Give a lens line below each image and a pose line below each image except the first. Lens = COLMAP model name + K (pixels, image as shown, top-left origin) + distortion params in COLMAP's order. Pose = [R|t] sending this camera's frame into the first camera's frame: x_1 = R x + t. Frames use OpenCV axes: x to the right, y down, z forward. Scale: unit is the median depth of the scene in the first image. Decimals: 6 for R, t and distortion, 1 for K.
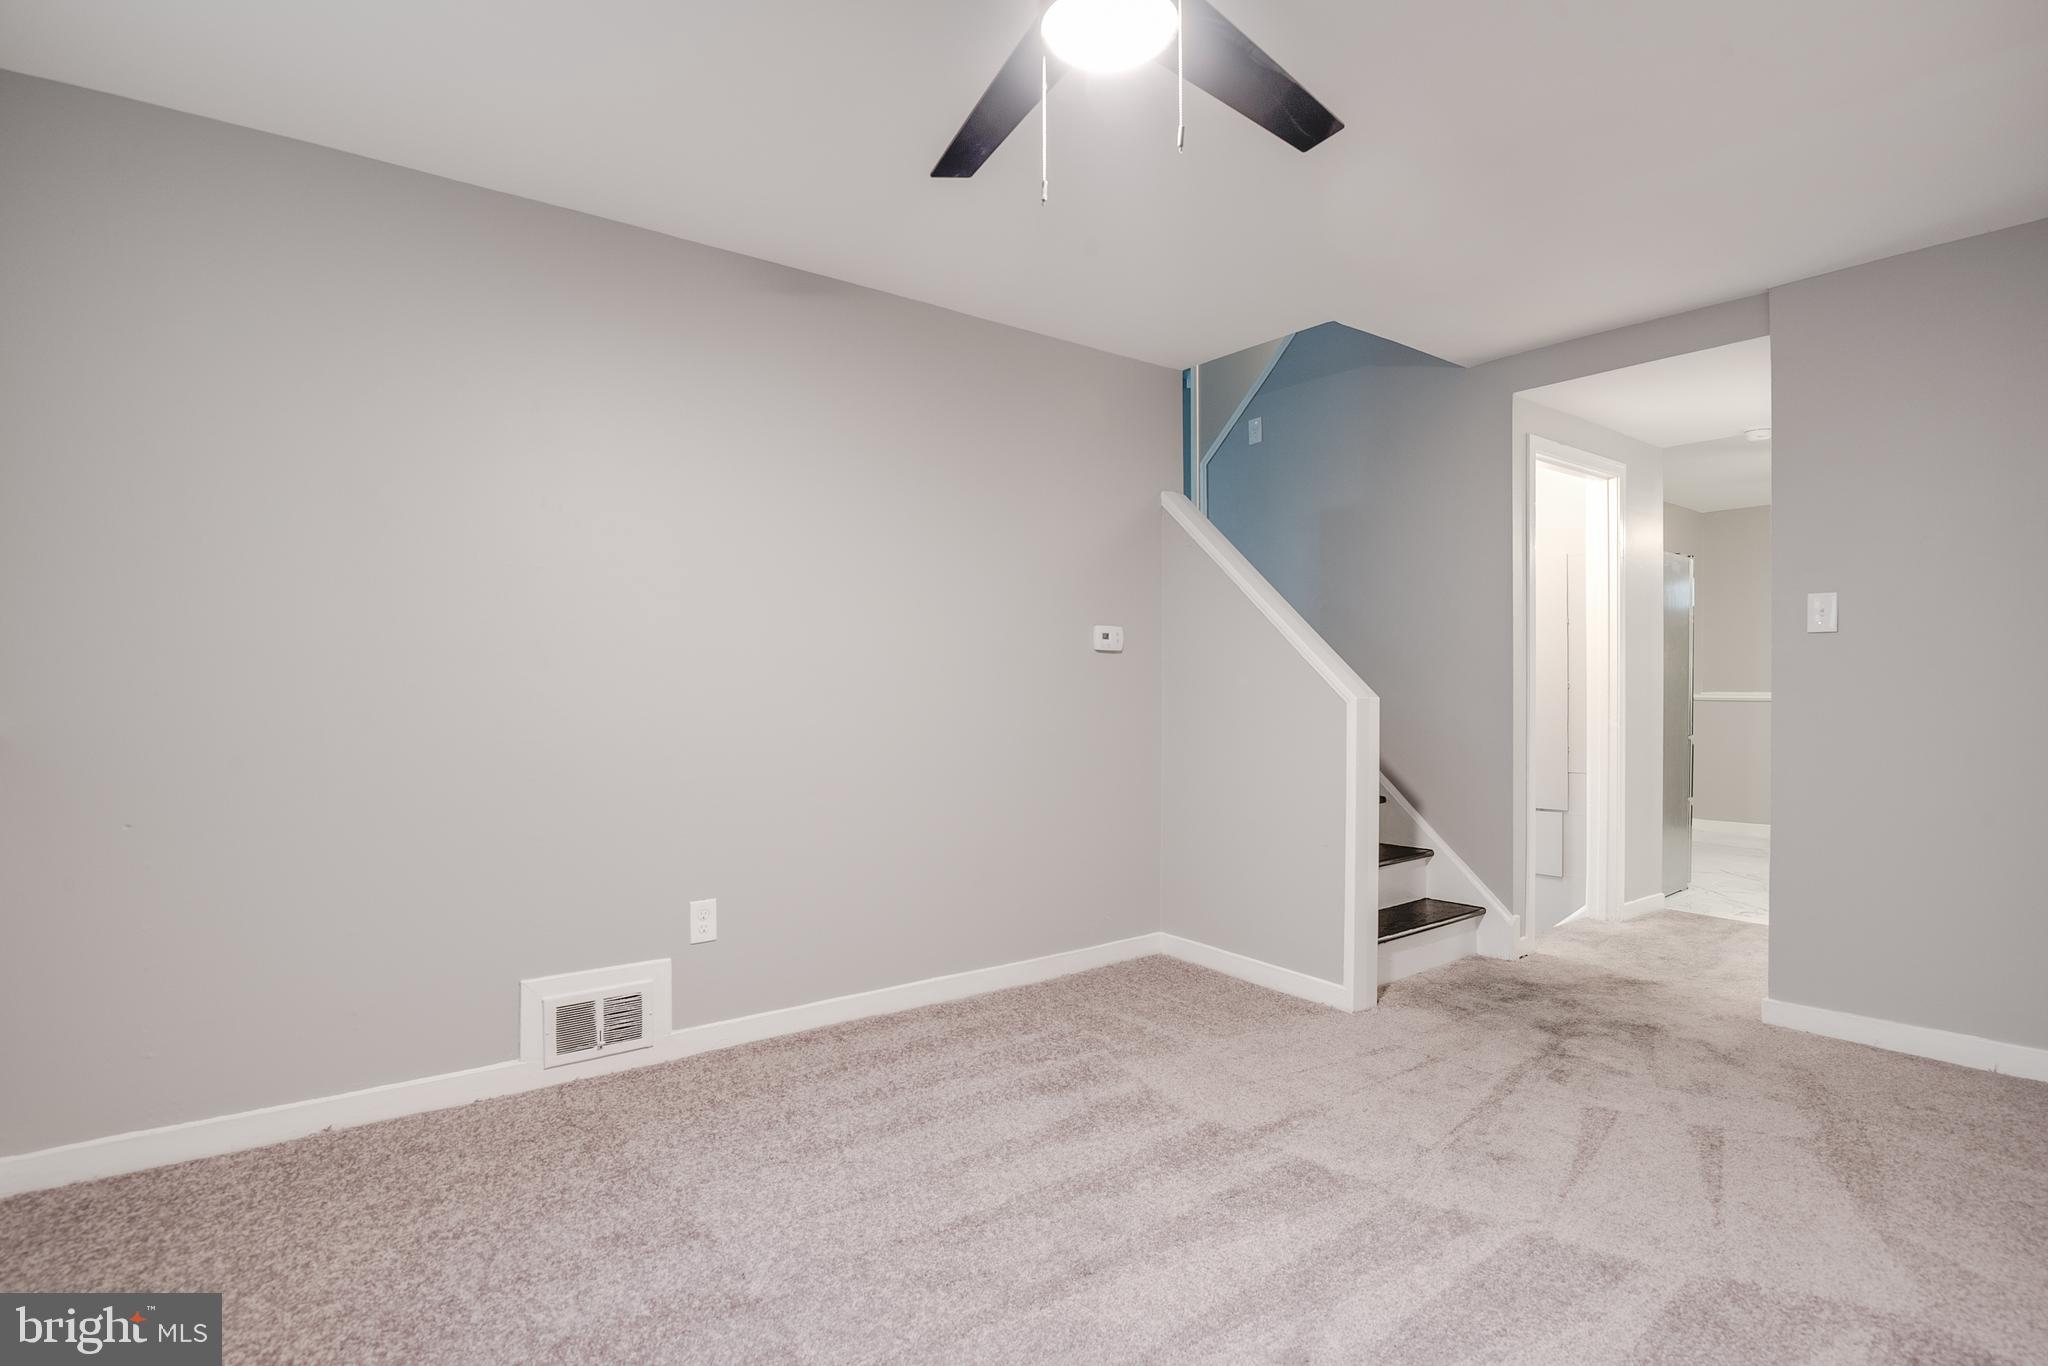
lens RADIAL K [[1034.5, 0, 1033.1], [0, 1034.5, 685.0], [0, 0, 1]] dist [-0.021835, -0.006137]
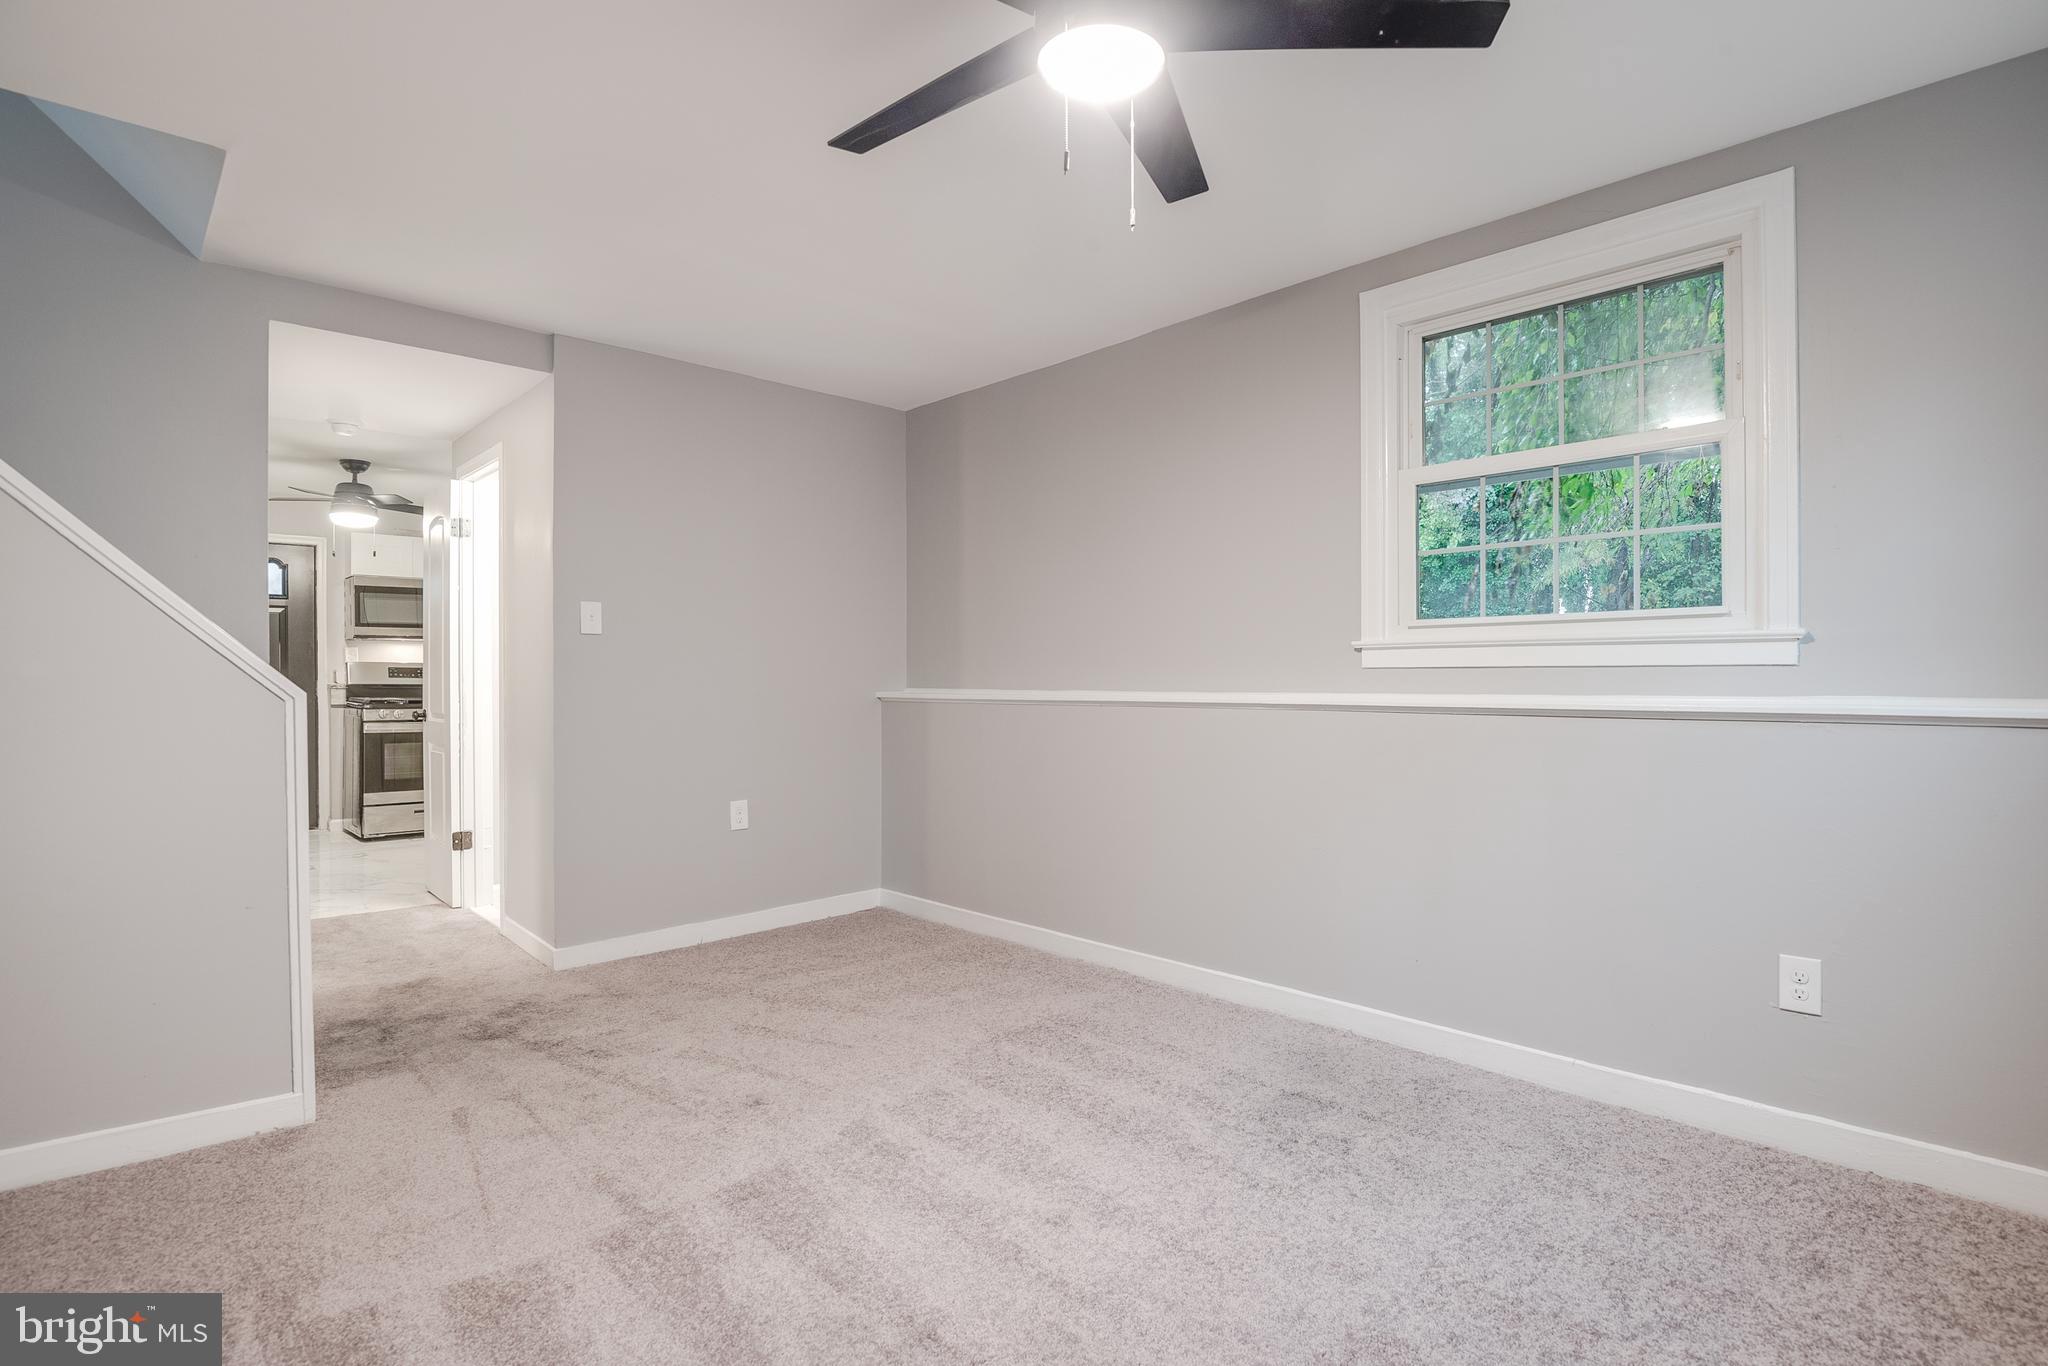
lens RADIAL K [[1034.5, 0, 1021.8], [0, 1034.5, 680.0], [0, 0, 1]] dist [-0.021835, -0.006137]
pose [[-0.113794, 0.000289, 0.993504, -0.551844], [0.004156, 0.999991, 0.000185, 0.006103], [-0.993496, 0.004150, -0.113794, 0.680923]]
